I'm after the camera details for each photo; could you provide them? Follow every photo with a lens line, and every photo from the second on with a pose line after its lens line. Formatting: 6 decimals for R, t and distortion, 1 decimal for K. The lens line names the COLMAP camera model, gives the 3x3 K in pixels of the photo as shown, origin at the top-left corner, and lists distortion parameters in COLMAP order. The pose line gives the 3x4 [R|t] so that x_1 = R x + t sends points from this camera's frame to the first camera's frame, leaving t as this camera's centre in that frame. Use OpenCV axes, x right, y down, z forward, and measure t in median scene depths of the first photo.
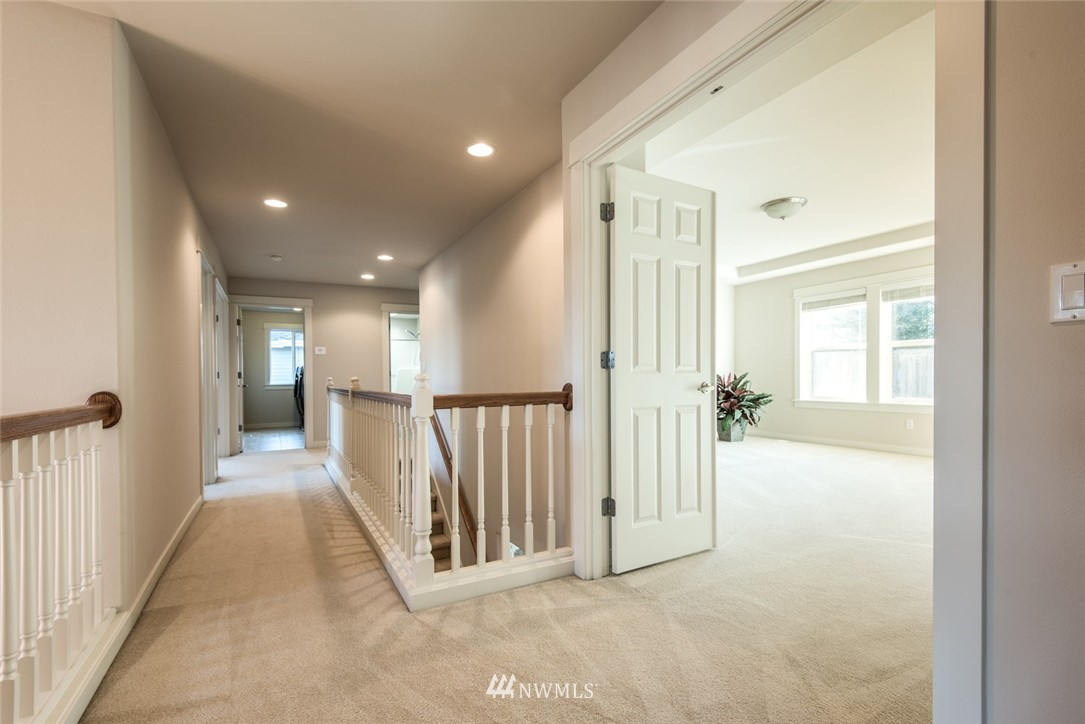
lens RADIAL K [[499.1, 0, 540.4], [0, 499.1, 386.9], [0, 0, 1]] dist [0.001908, -0.000168]
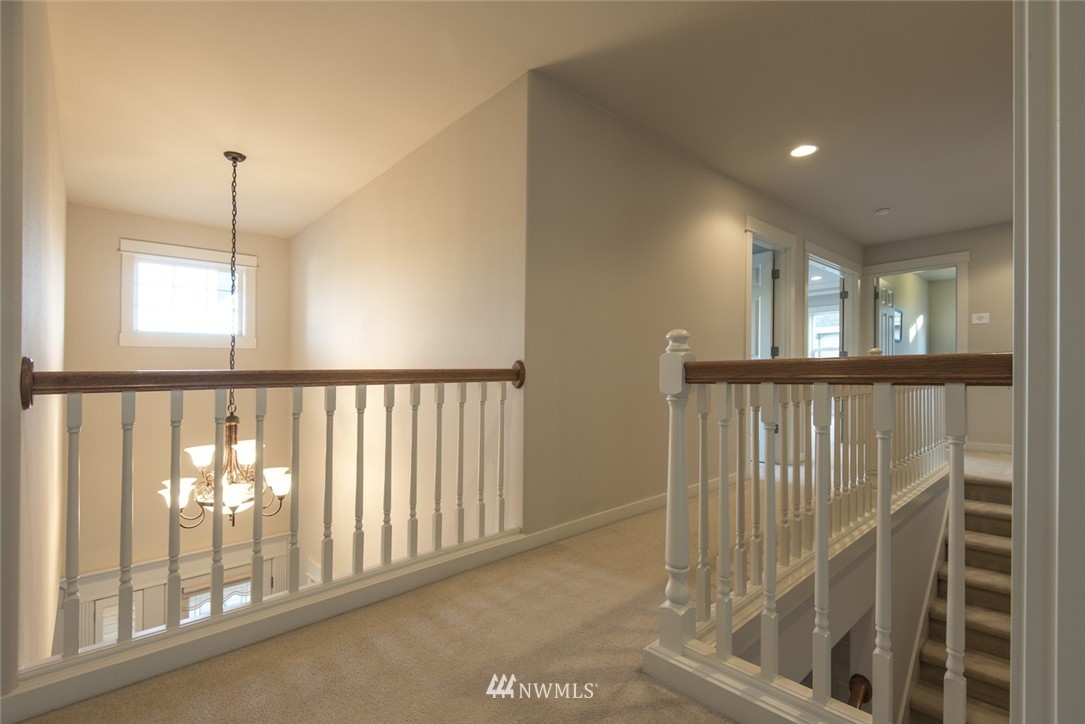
lens RADIAL K [[499.1, 0, 545.1], [0, 499.1, 364.6], [0, 0, 1]] dist [0.001908, -0.000168]
pose [[0.255687, -0.003811, -0.966752, 0.233477], [-0.011958, 0.999903, -0.007104, 0.018147], [0.966686, 0.013377, 0.255617, 0.421870]]
